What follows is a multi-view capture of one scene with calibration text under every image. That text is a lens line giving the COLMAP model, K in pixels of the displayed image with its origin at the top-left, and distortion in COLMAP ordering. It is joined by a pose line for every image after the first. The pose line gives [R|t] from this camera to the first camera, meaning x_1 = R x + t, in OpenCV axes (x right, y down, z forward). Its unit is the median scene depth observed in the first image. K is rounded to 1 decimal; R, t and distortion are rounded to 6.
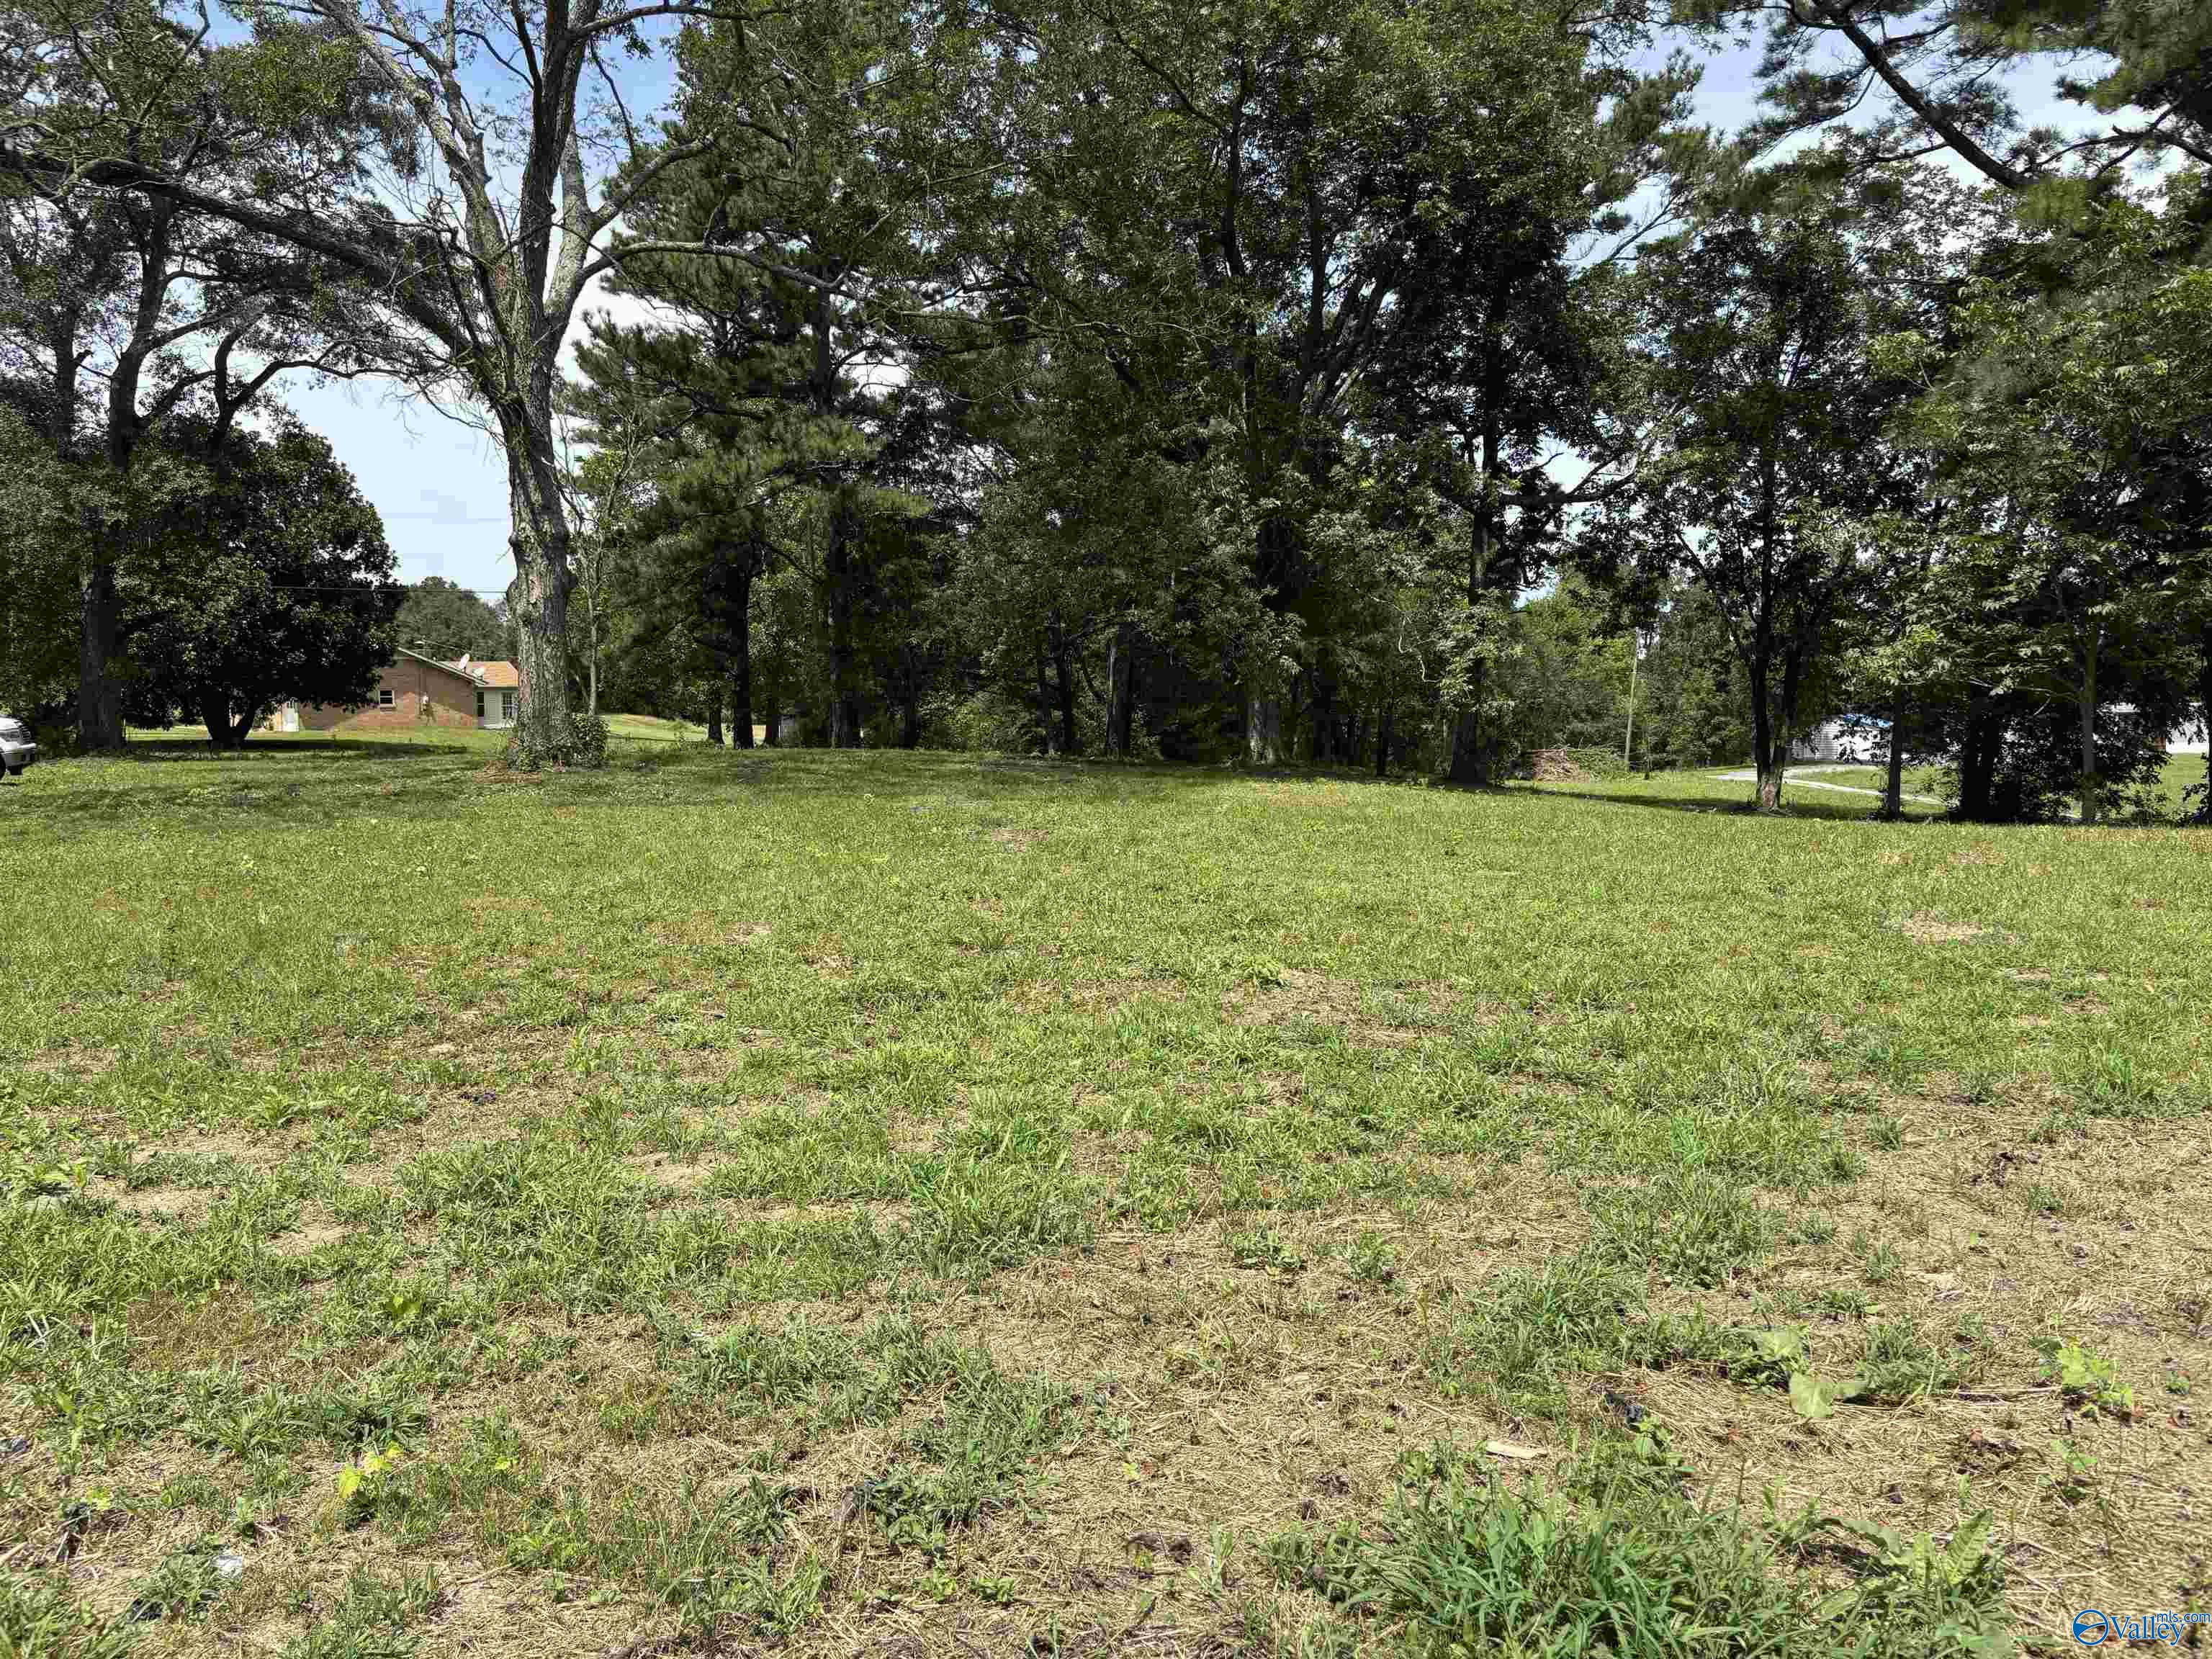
lens RADIAL K [[1697.3, 0, 1106.0], [0, 1697.3, 829.5], [0, 0, 1]] dist [0.002828, 0.002157]
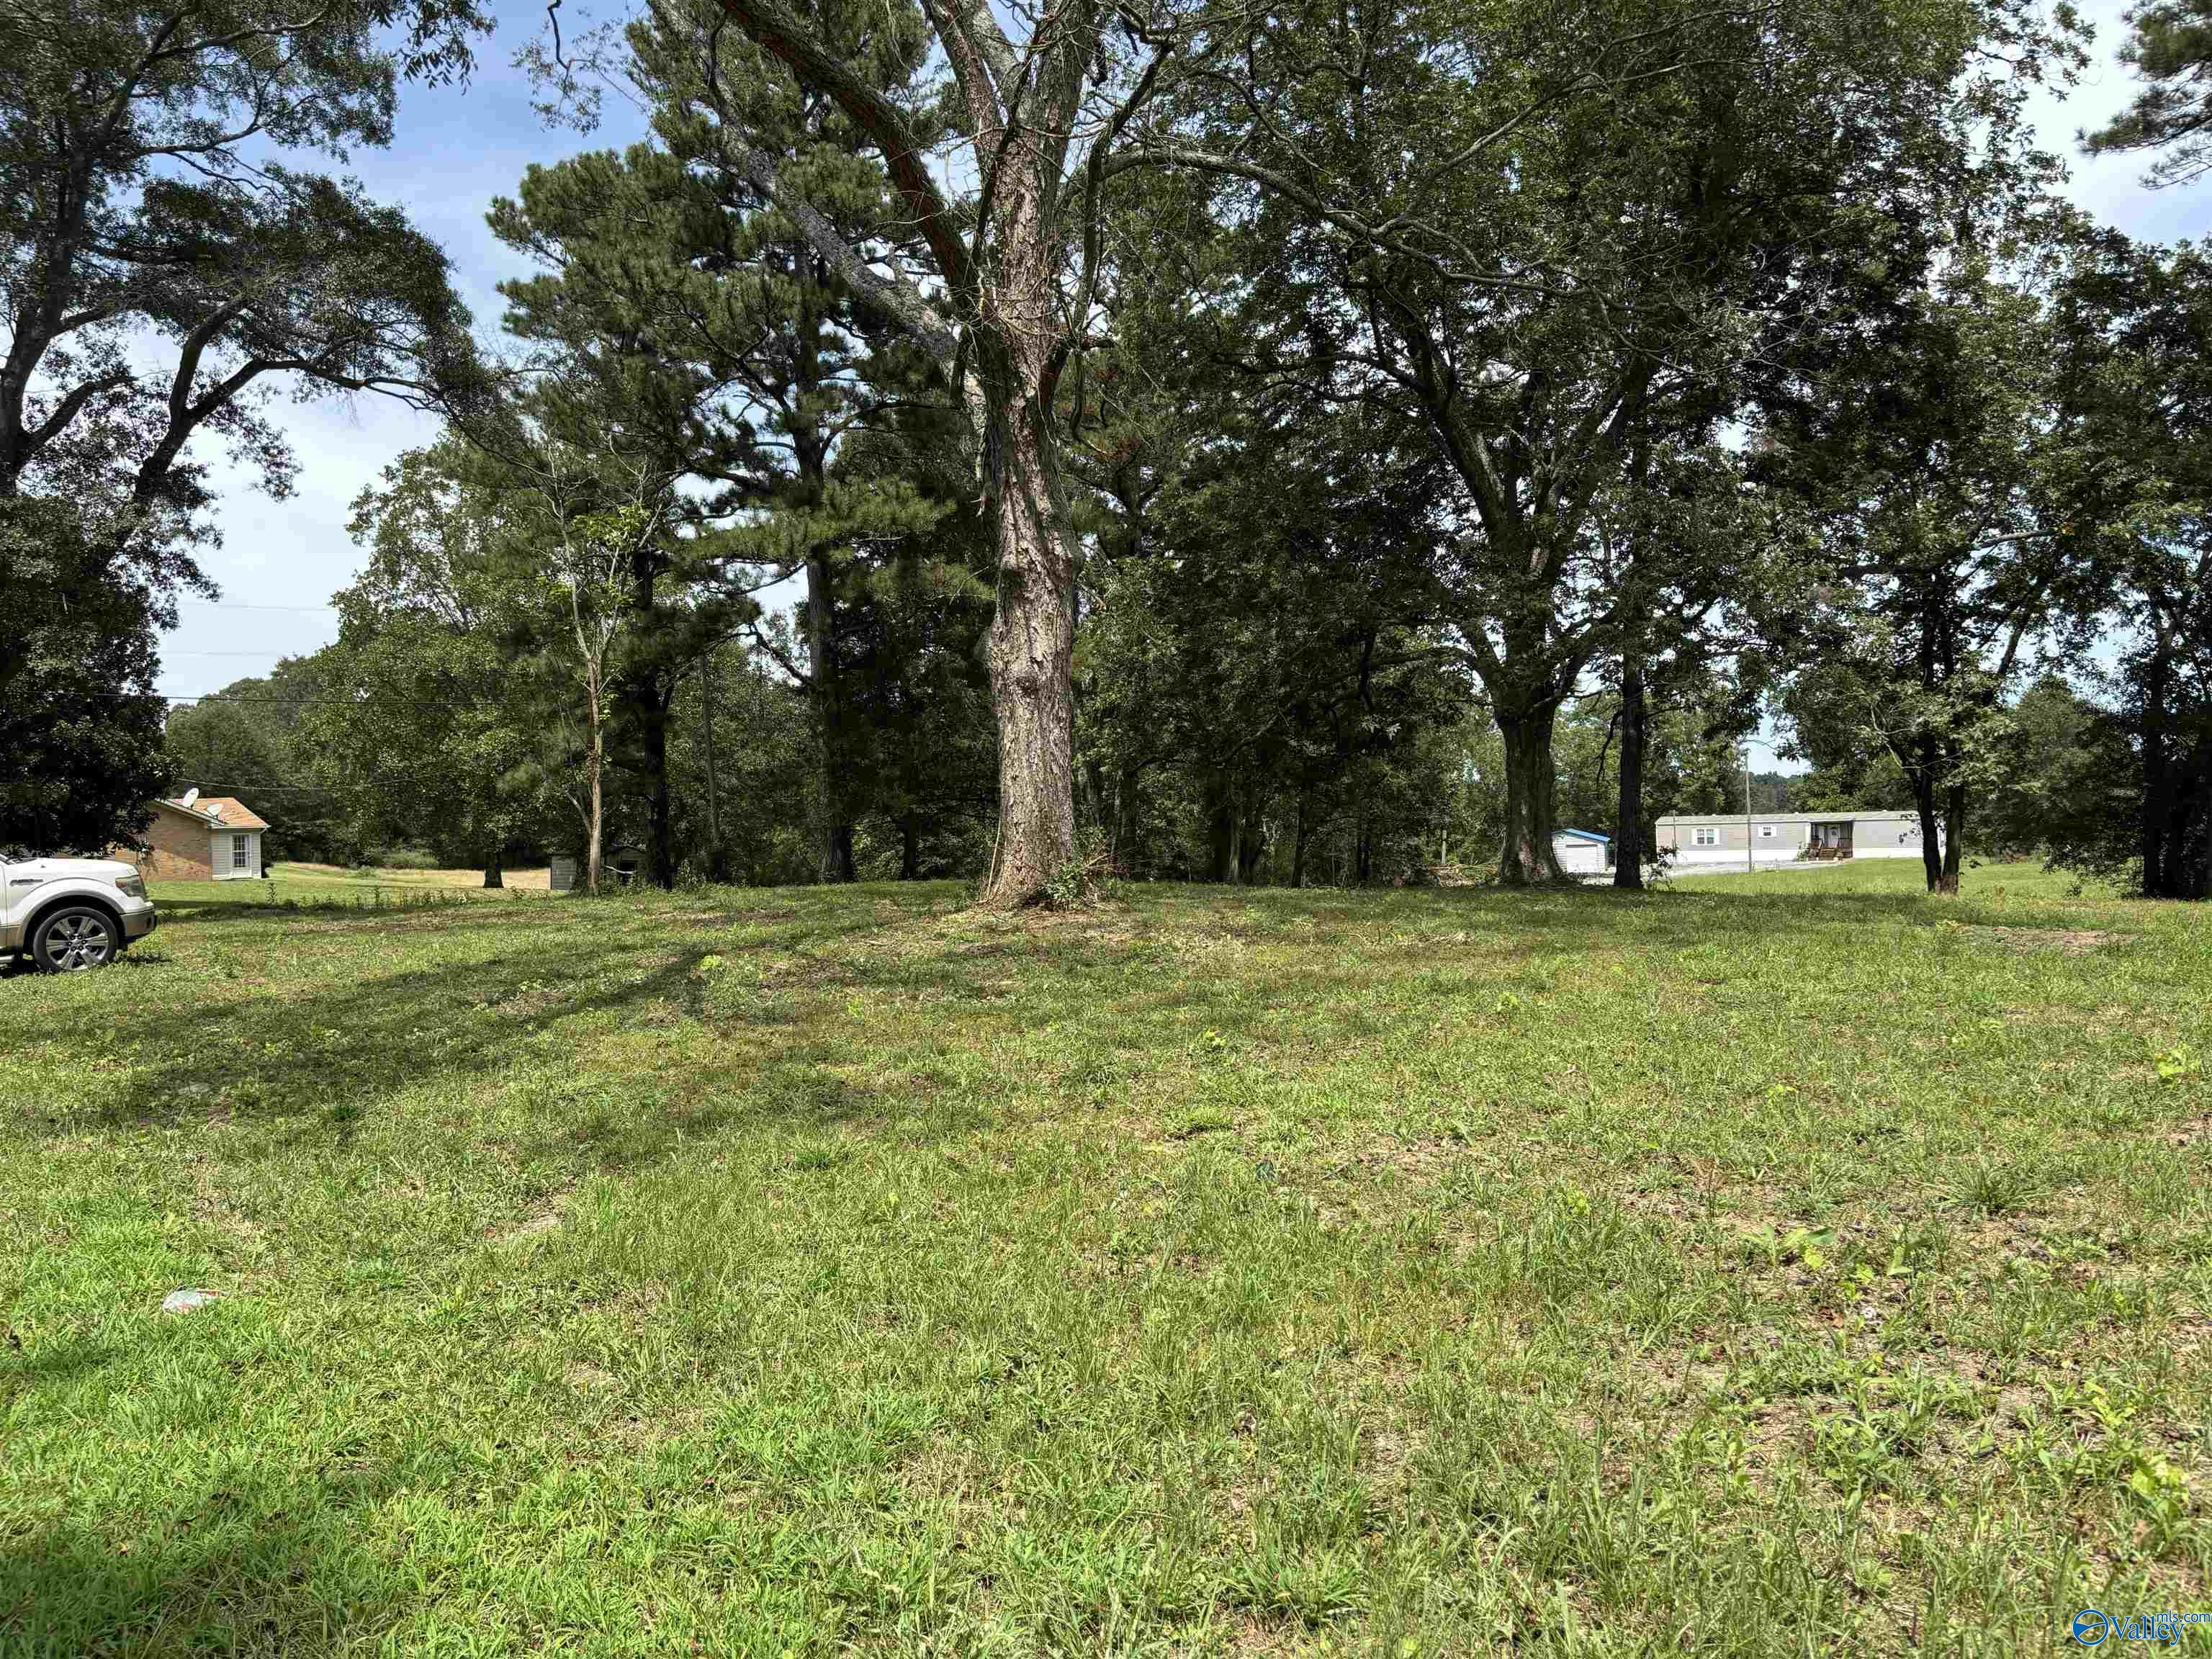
lens RADIAL K [[1697.3, 0, 1106.0], [0, 1697.3, 829.5], [0, 0, 1]] dist [0.002828, 0.002157]
pose [[0.968753, -0.025926, 0.246667, -0.321166], [0.045066, 0.996367, -0.072266, -0.012360], [-0.243897, 0.081125, 0.966402, 0.239743]]
